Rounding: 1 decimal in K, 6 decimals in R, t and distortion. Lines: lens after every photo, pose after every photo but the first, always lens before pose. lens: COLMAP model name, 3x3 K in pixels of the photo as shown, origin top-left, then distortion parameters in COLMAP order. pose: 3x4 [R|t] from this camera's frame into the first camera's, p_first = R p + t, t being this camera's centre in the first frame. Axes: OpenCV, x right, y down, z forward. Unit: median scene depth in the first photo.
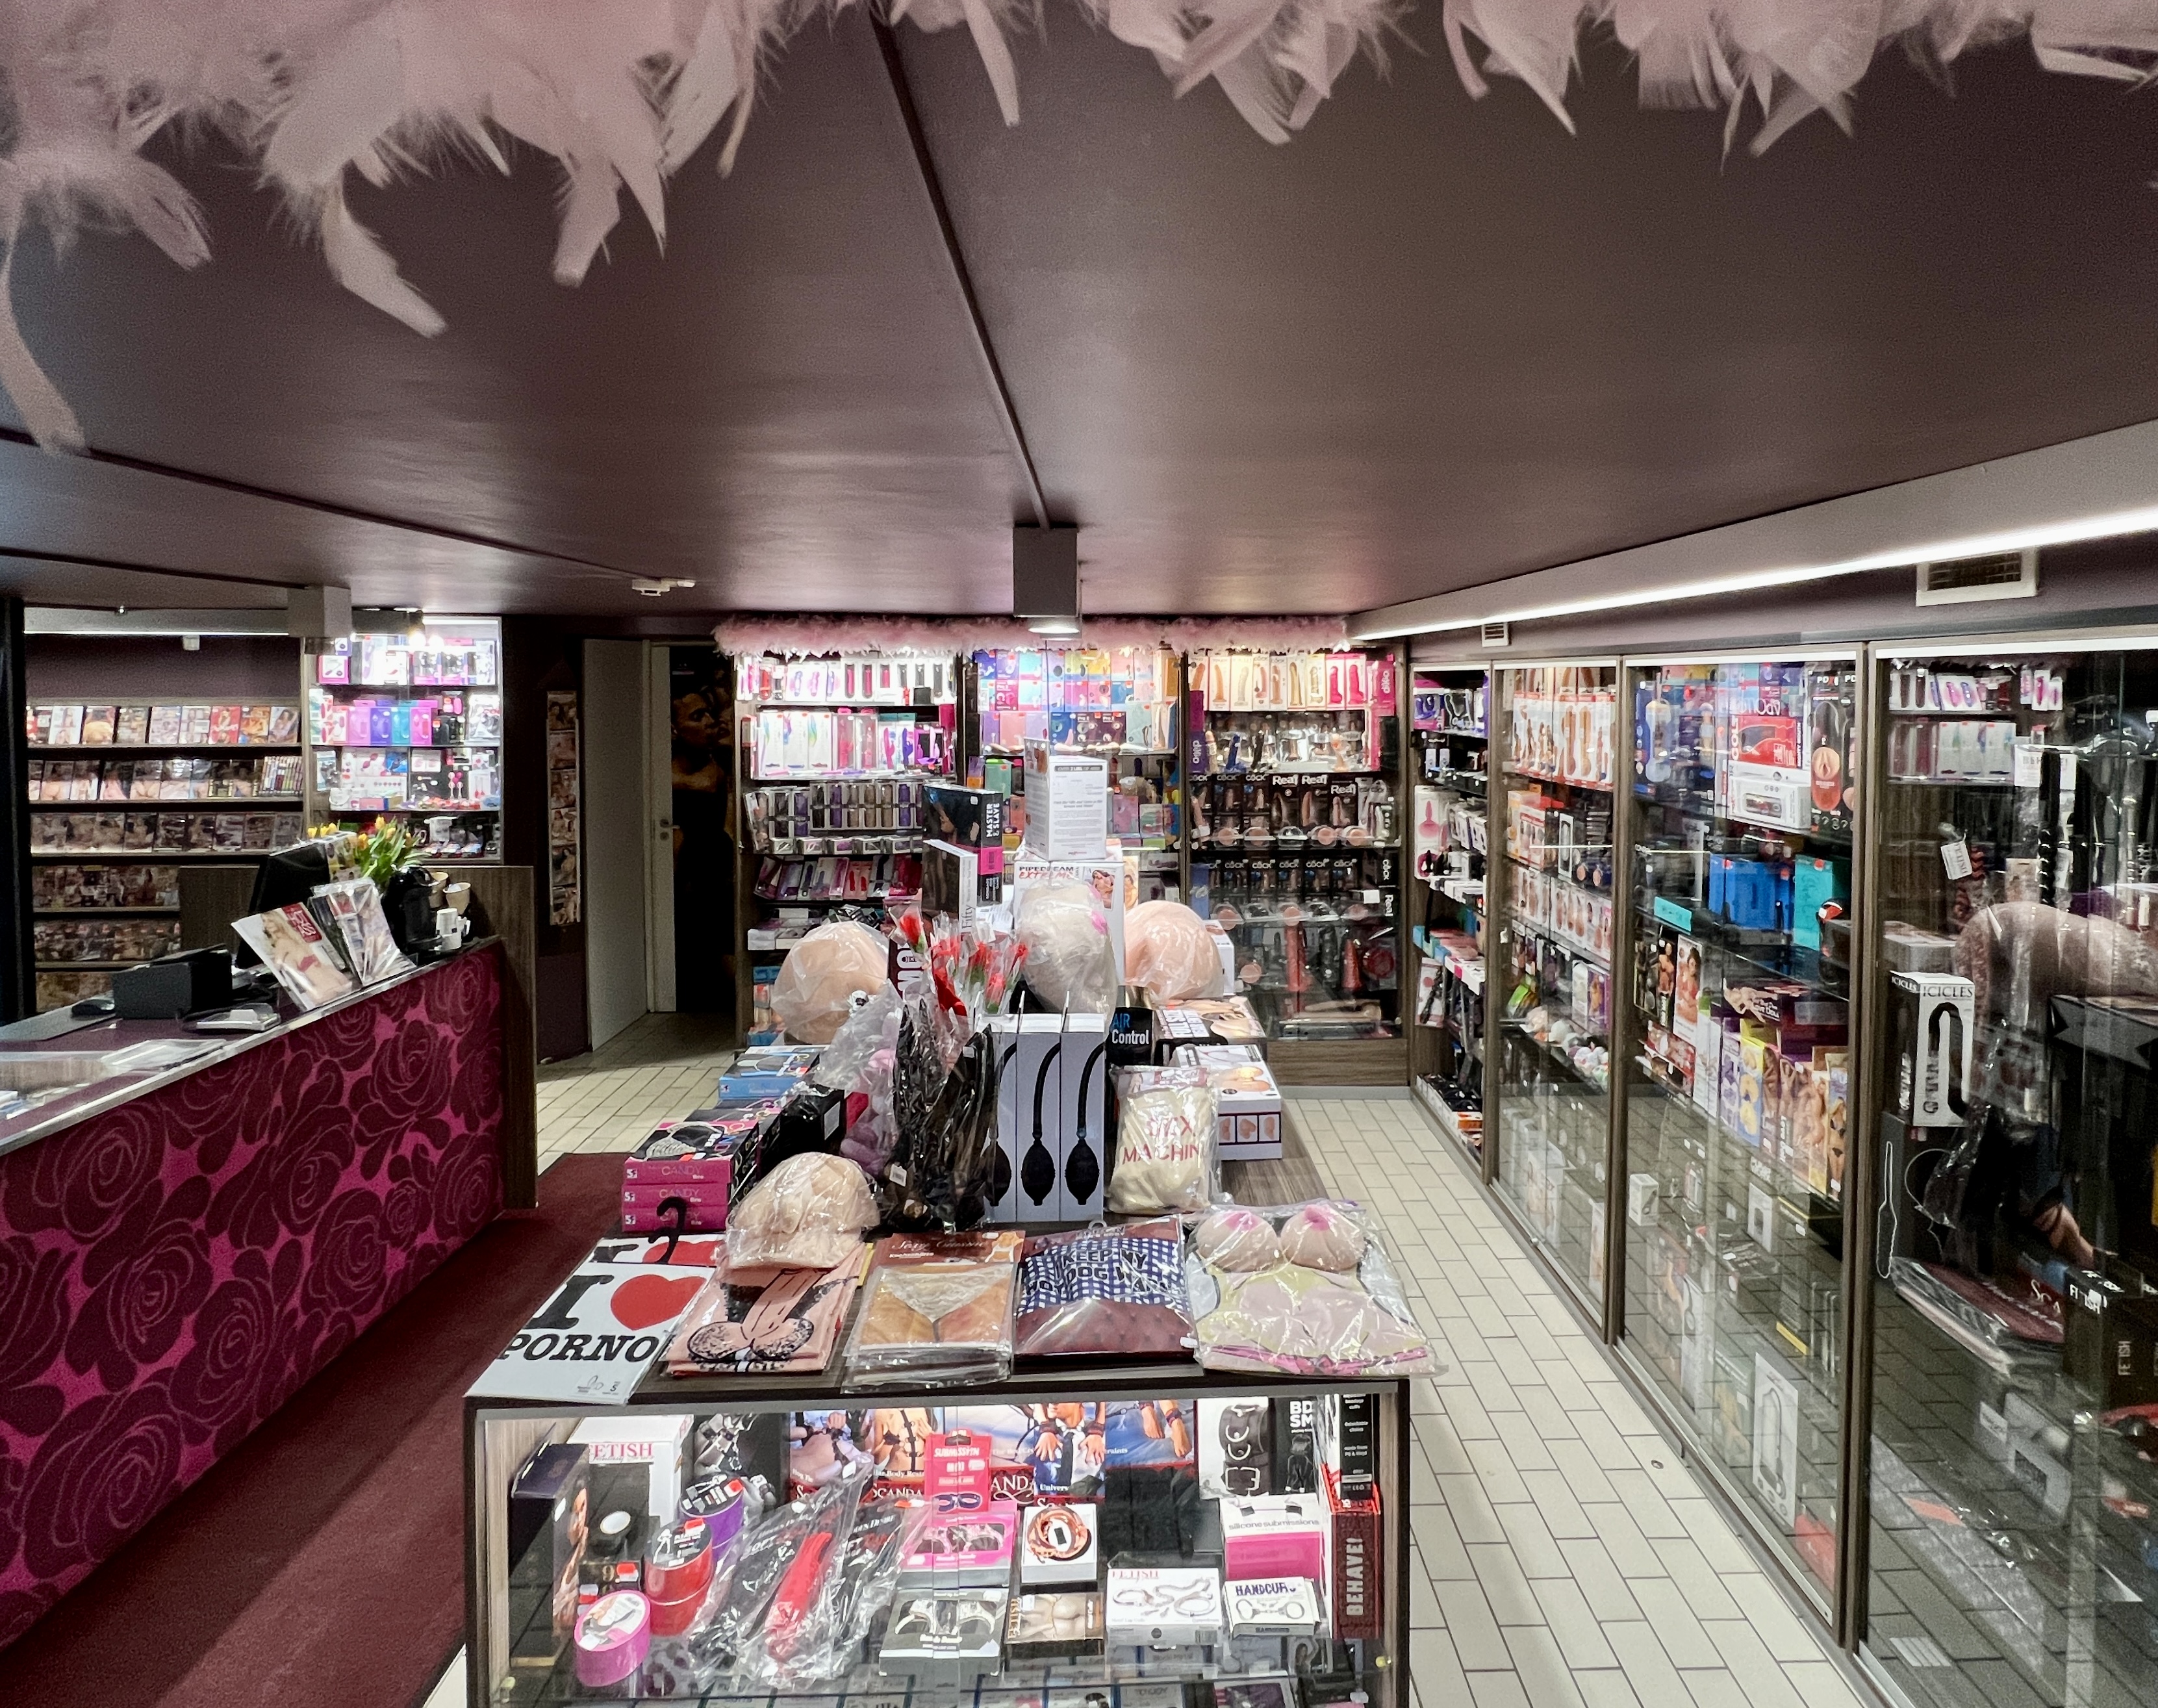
lens RADIAL K [[1051.1, 0, 1129.6], [0, 1051.1, 715.6], [0, 0, 1]] dist [0.000494, 0.000170]
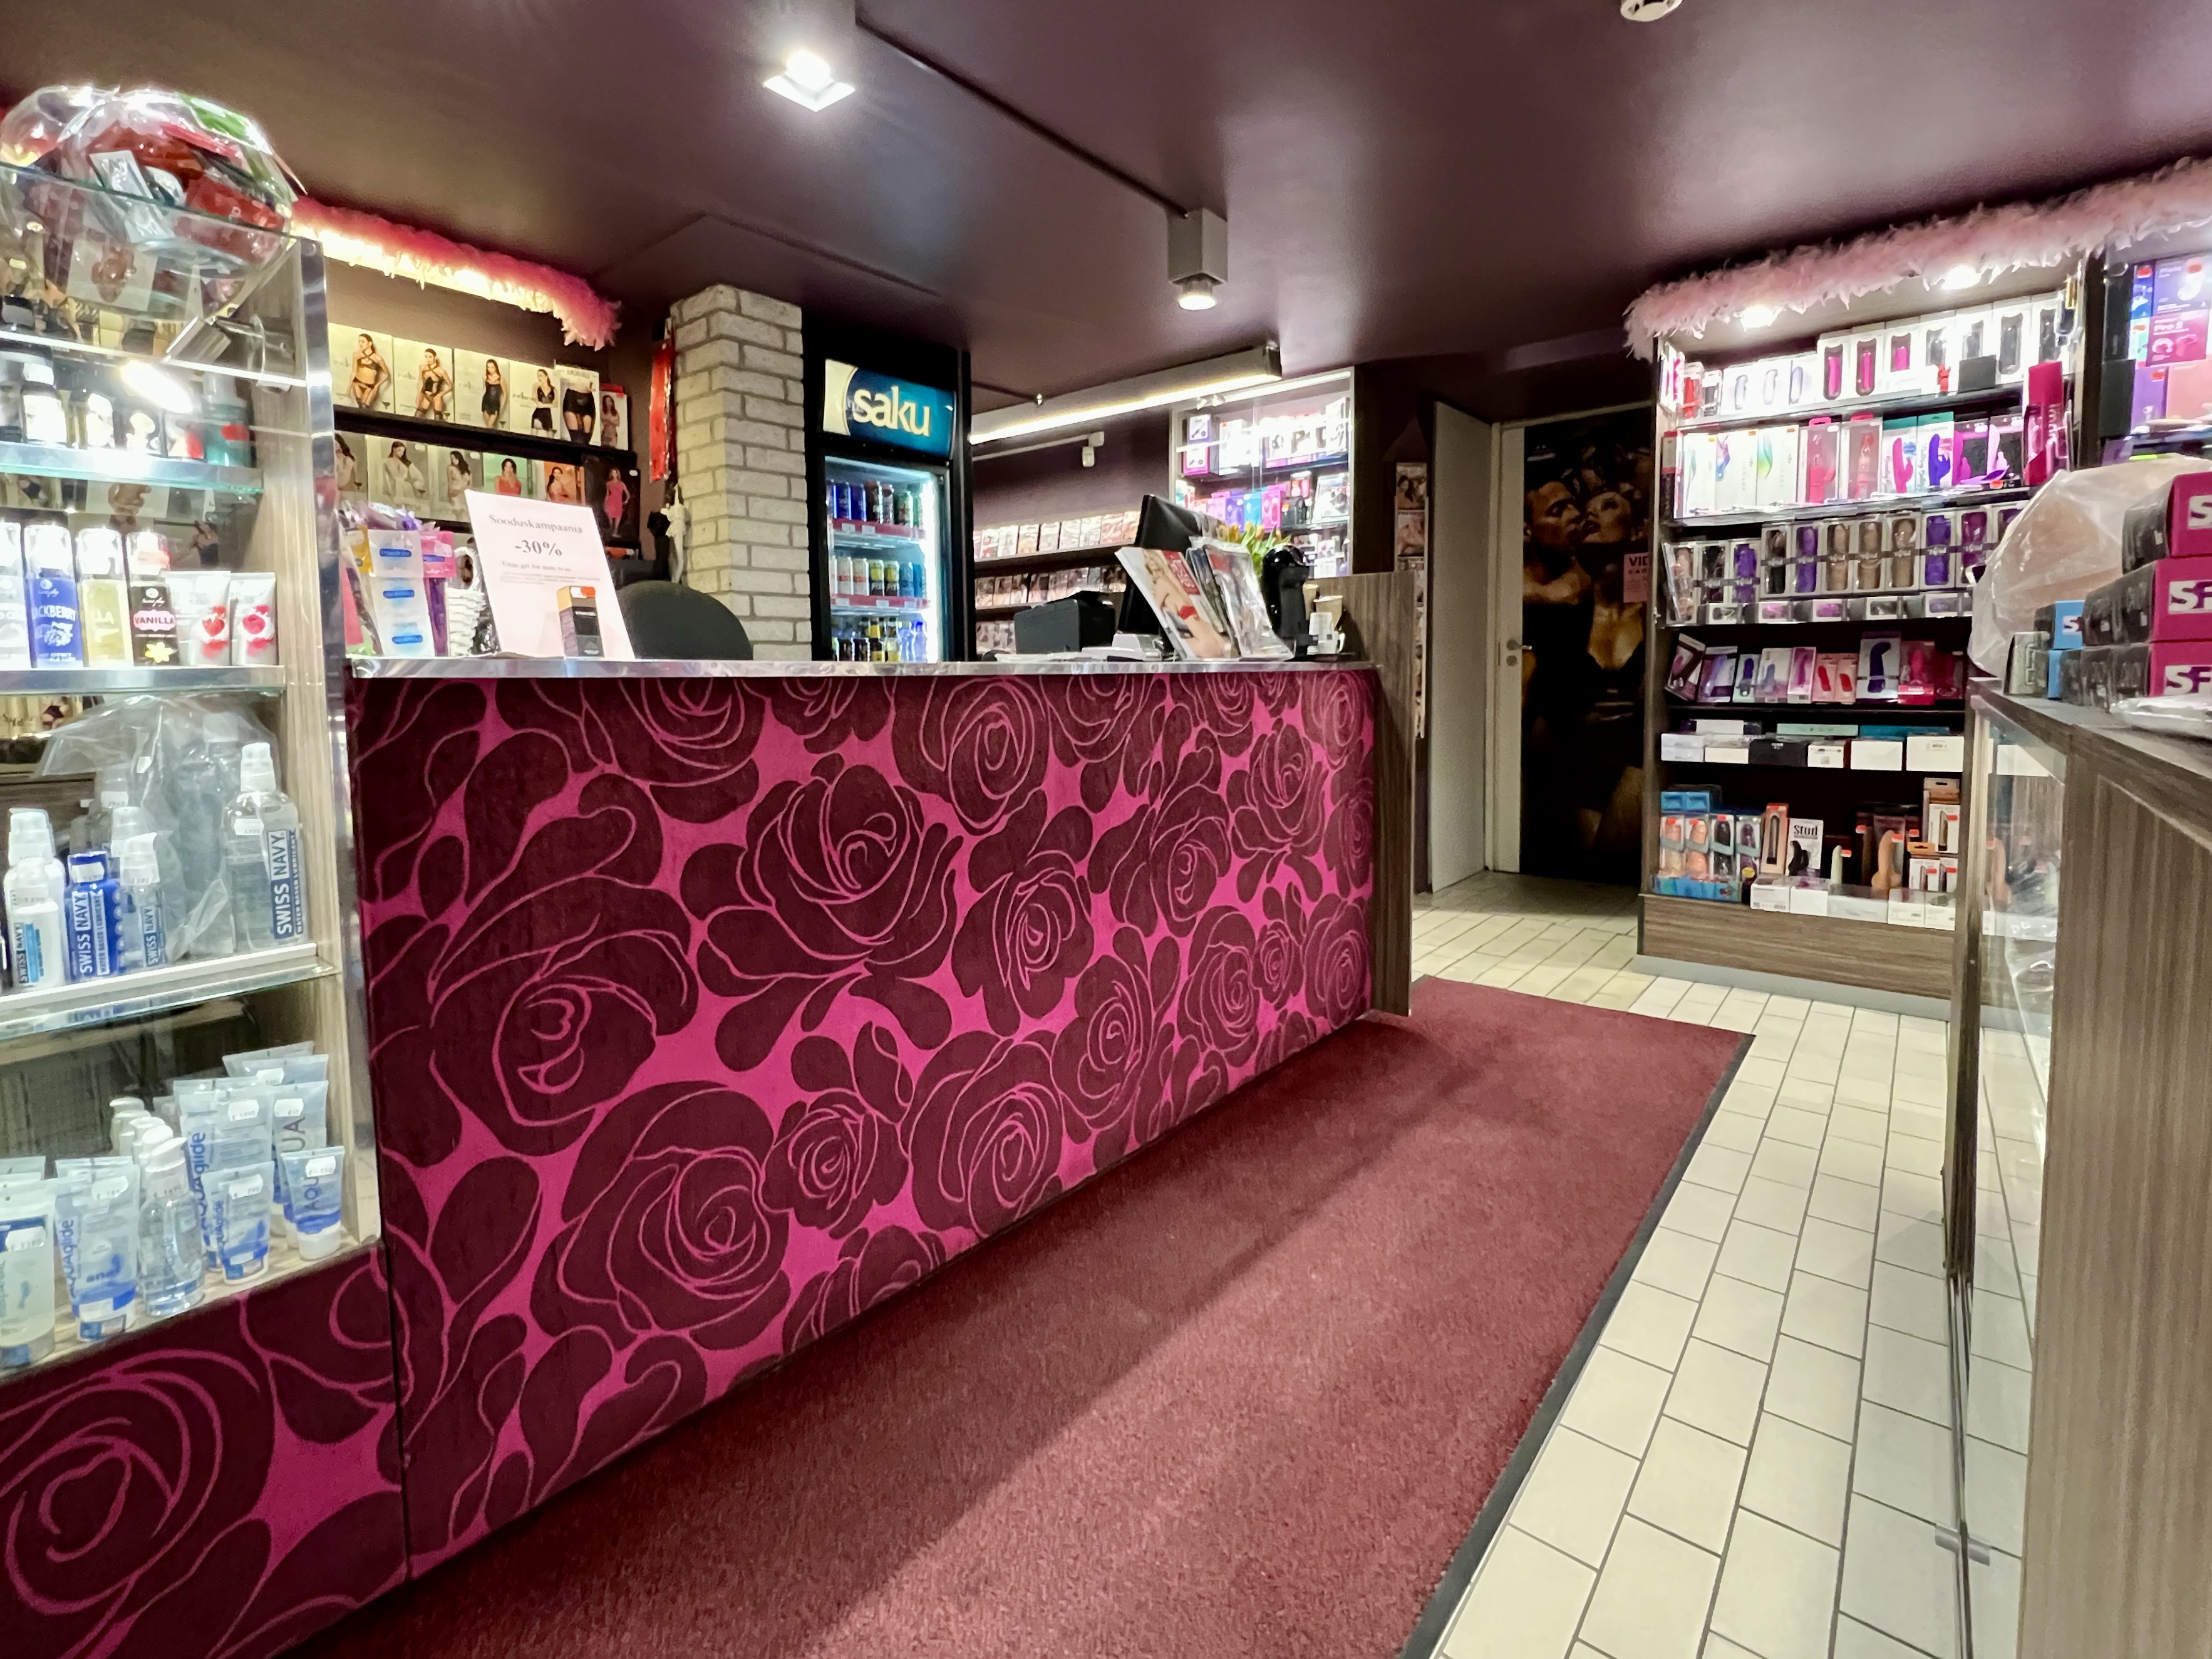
lens RADIAL K [[1014.0, 0, 1105.9], [0, 1014.0, 748.5], [0, 0, 1]] dist [0.000437, 0.000132]
pose [[0.754474, 0.038016, -0.655227, -0.210934], [-0.009148, 0.998833, 0.047419, 0.200080], [0.656266, -0.029783, 0.753942, 0.247754]]
